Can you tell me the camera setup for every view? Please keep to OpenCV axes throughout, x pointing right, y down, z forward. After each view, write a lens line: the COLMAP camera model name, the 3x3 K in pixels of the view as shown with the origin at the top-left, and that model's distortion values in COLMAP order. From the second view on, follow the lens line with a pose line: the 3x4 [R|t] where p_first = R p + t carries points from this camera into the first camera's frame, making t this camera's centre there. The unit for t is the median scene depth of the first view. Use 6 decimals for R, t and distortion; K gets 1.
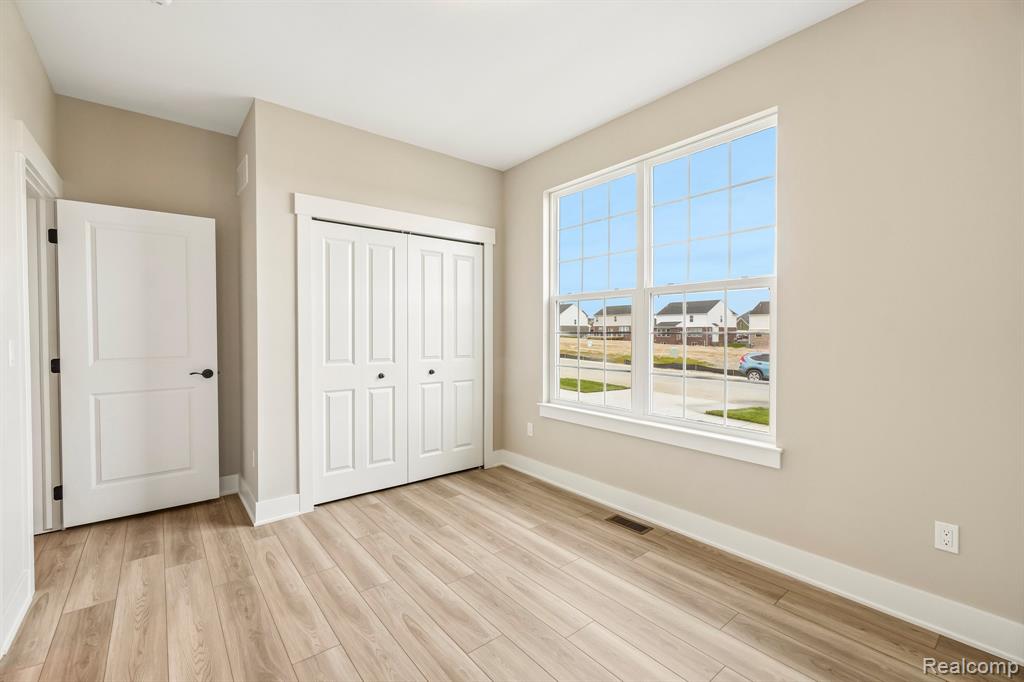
lens RADIAL K [[439.7, 0, 510.5], [0, 439.7, 323.5], [0, 0, 1]] dist [-0.009564, 0.004286]
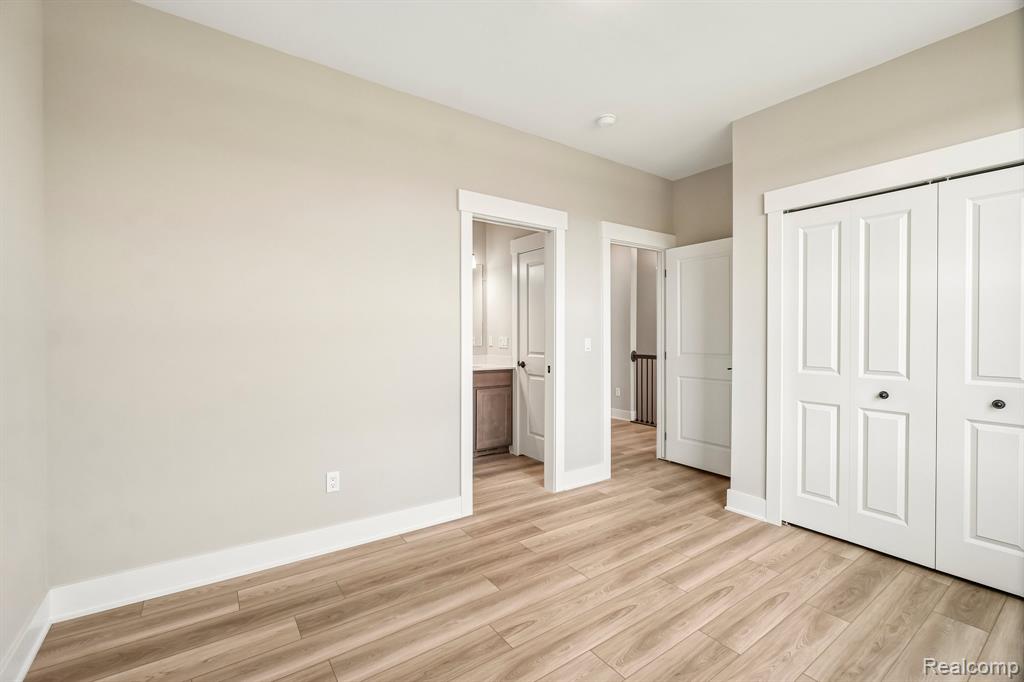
lens RADIAL K [[439.7, 0, 512.6], [0, 439.7, 320.3], [0, 0, 1]] dist [-0.009564, 0.004286]
pose [[-0.063039, -0.031143, -0.997525, 0.609131], [0.014467, 0.999379, -0.032115, 0.013935], [0.997906, -0.016455, -0.062550, 0.577584]]
